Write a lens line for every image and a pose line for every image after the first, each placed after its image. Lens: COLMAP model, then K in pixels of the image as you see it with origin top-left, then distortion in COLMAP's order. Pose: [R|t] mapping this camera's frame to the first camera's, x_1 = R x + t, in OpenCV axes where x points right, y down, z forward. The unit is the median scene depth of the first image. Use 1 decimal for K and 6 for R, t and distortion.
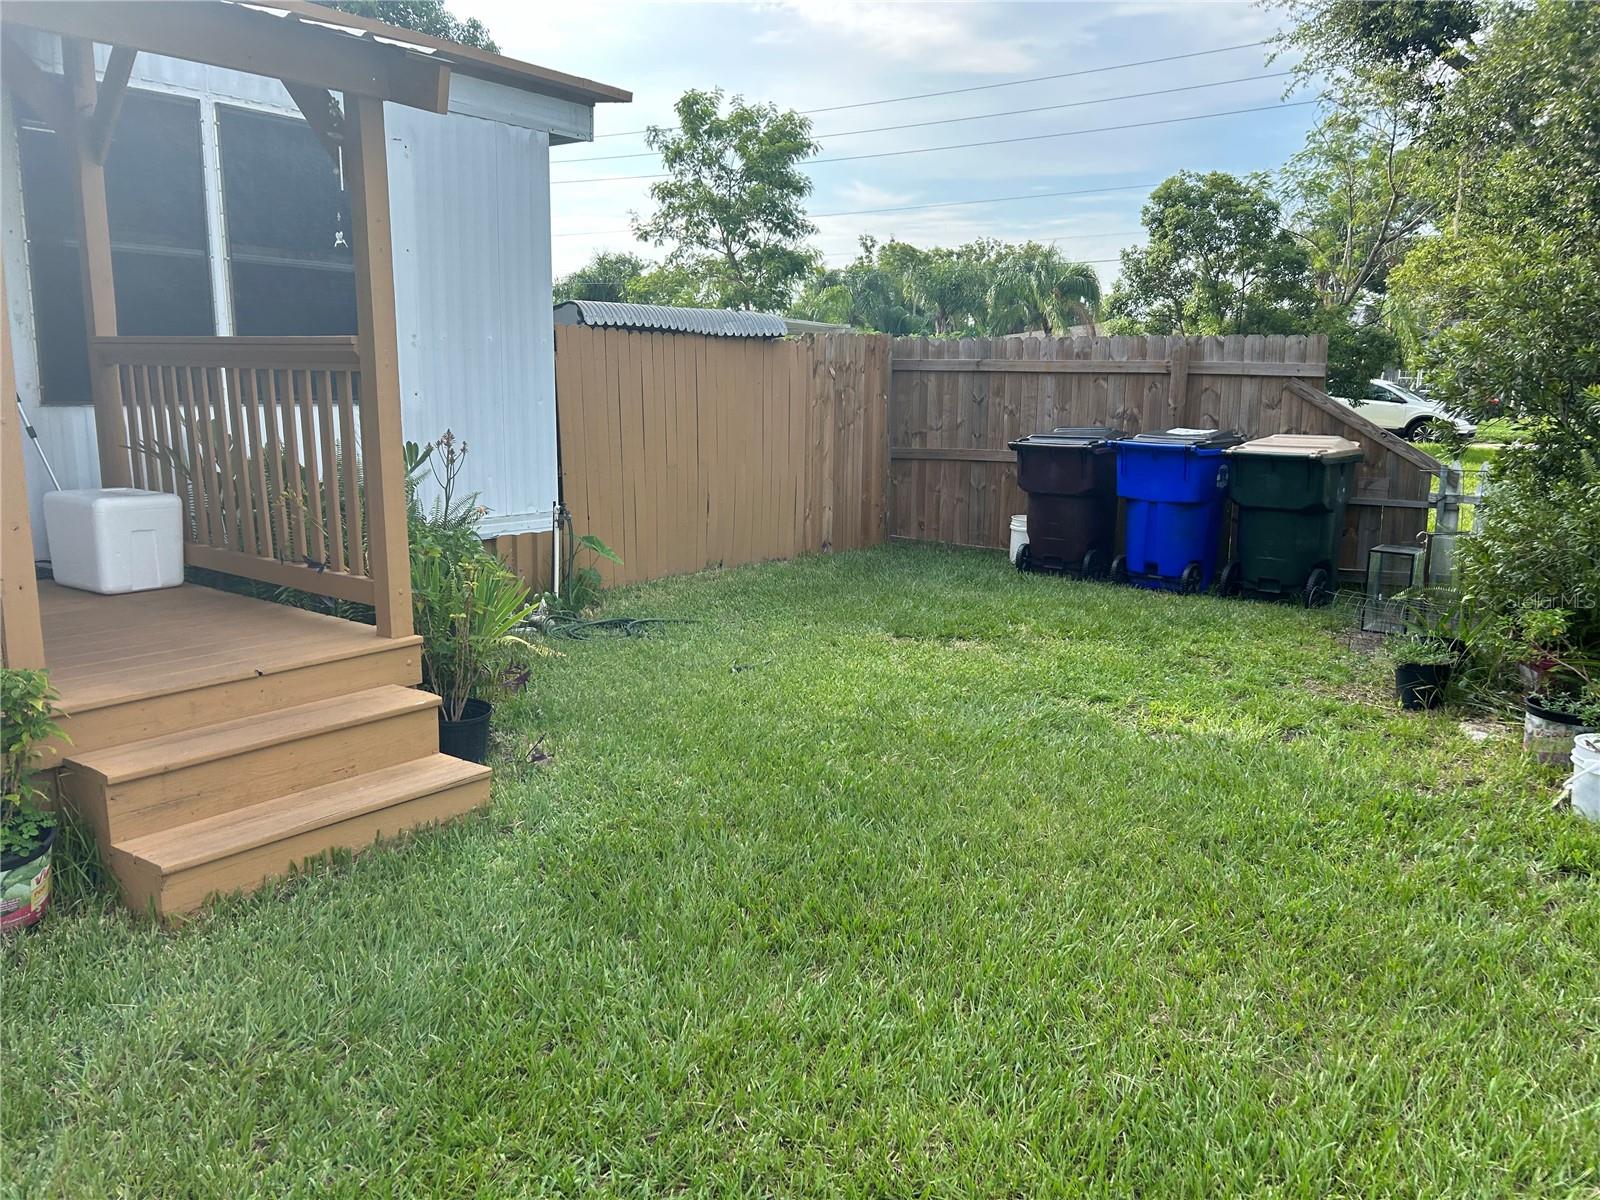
lens RADIAL K [[1202.6, 0, 827.0], [0, 1202.6, 599.8], [0, 0, 1]] dist [0.059818, -0.051957]
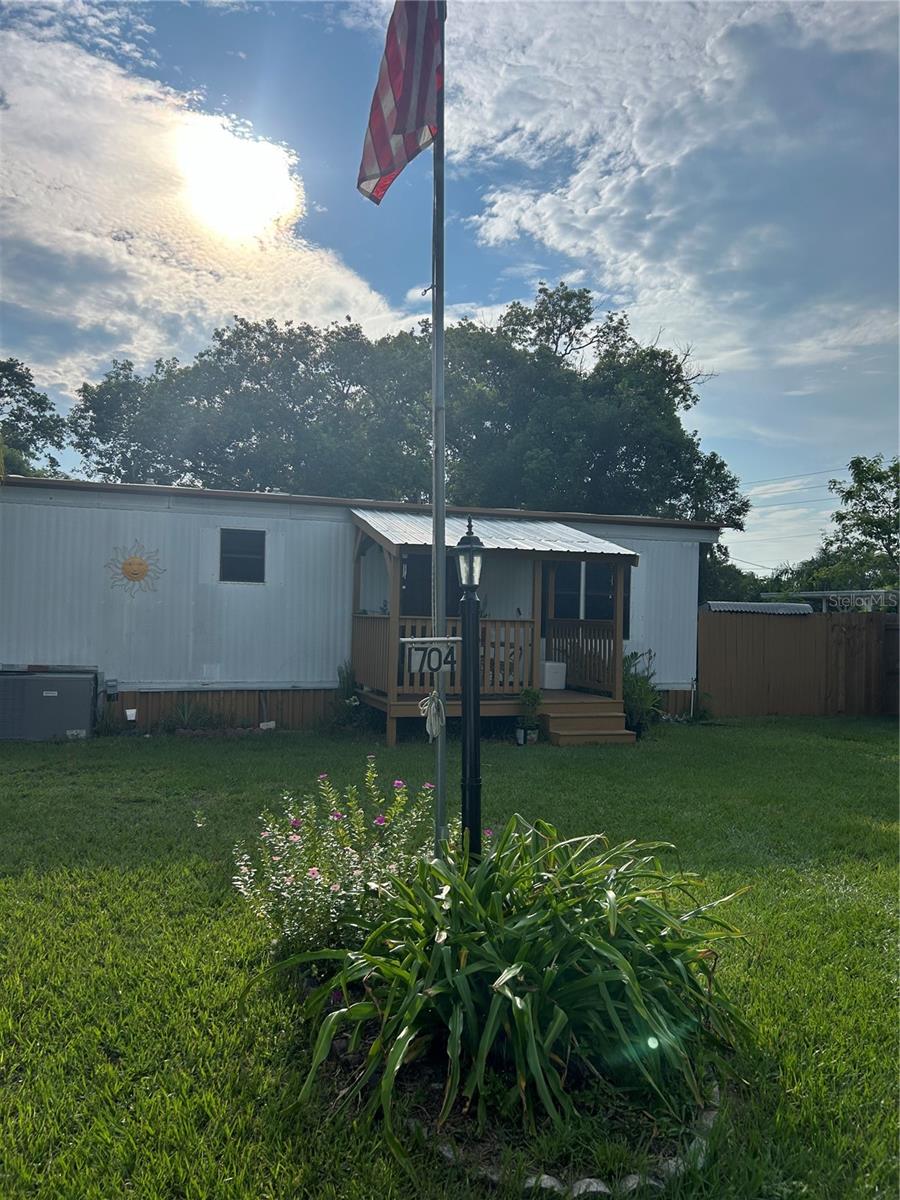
lens RADIAL K [[902.0, 0, 453.5], [0, 902.0, 610.2], [0, 0, 1]] dist [0.059818, -0.051957]
pose [[0.827769, -0.000467, -0.561069, 0.121692], [-0.112352, 0.979607, -0.166574, 0.043286], [0.549705, 0.200922, 0.810836, -0.243211]]
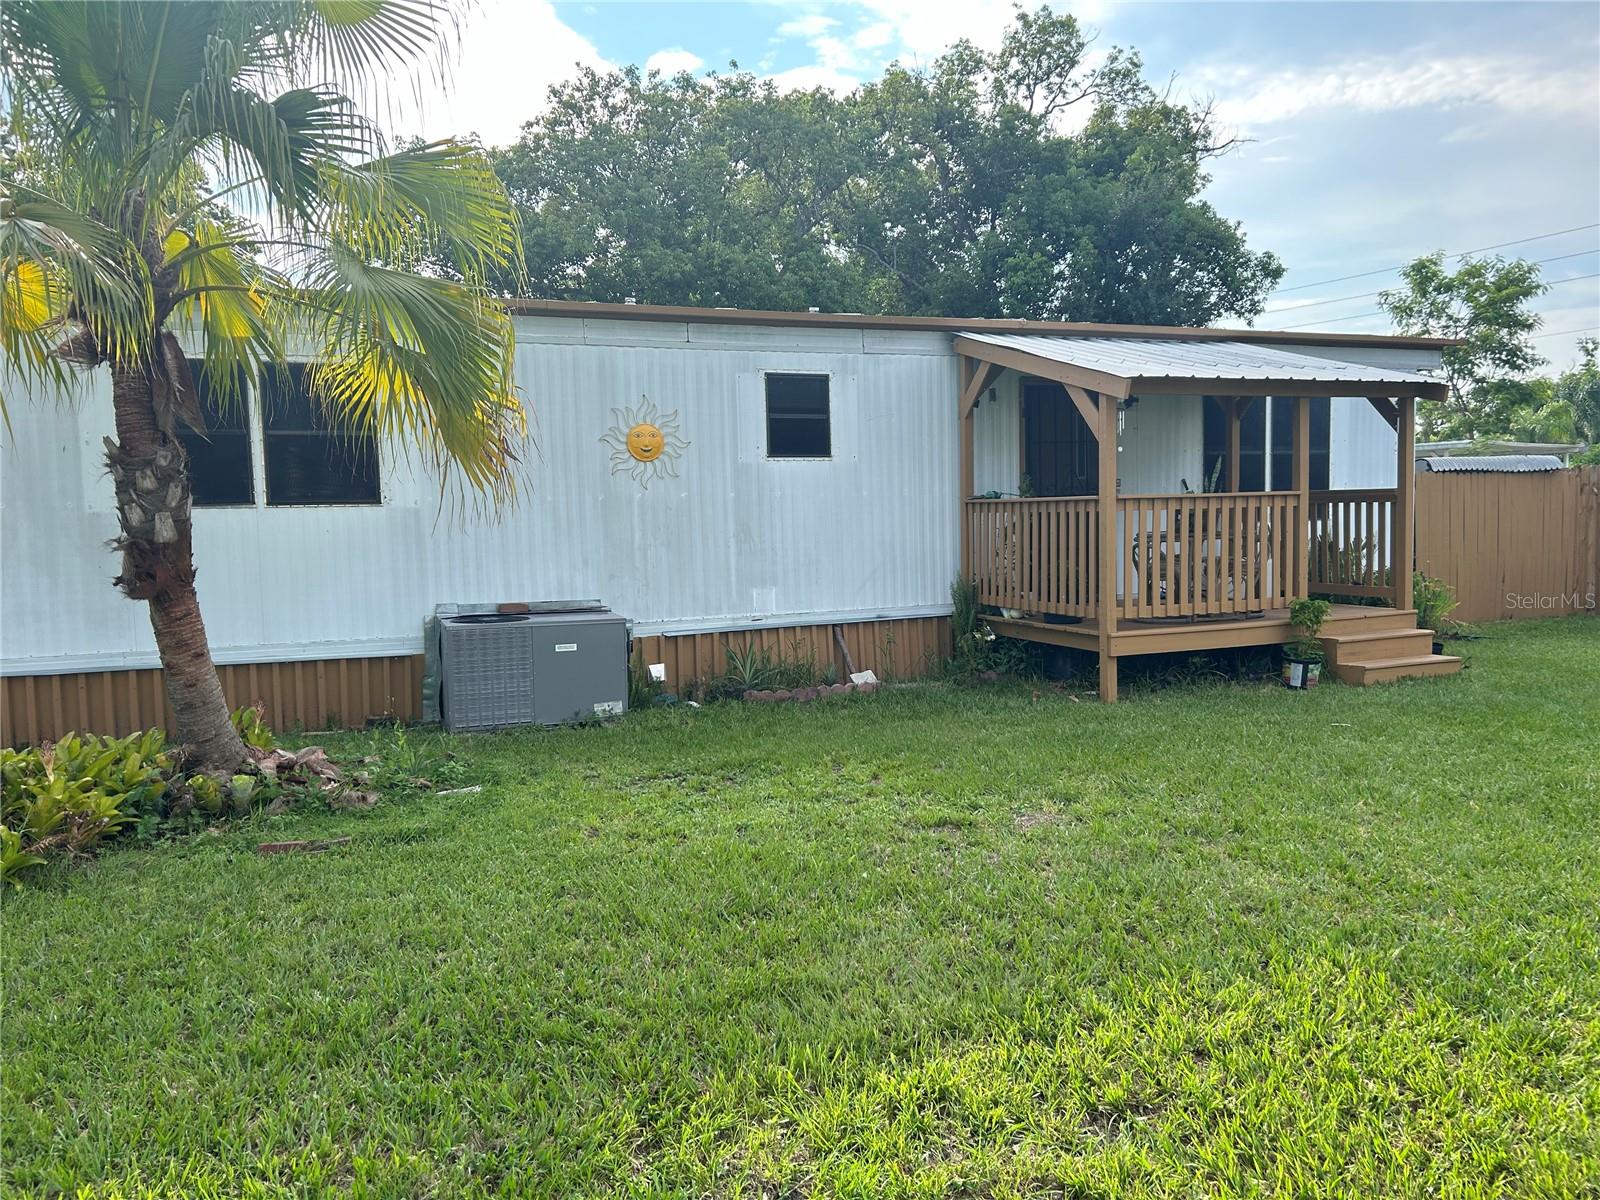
lens RADIAL K [[1202.6, 0, 827.0], [0, 1202.6, 599.8], [0, 0, 1]] dist [0.059818, -0.051957]
pose [[0.867318, 0.000996, -0.497754, -0.023571], [-0.053597, 0.994371, -0.091402, 0.045773], [0.494861, 0.105953, 0.862489, -0.258956]]
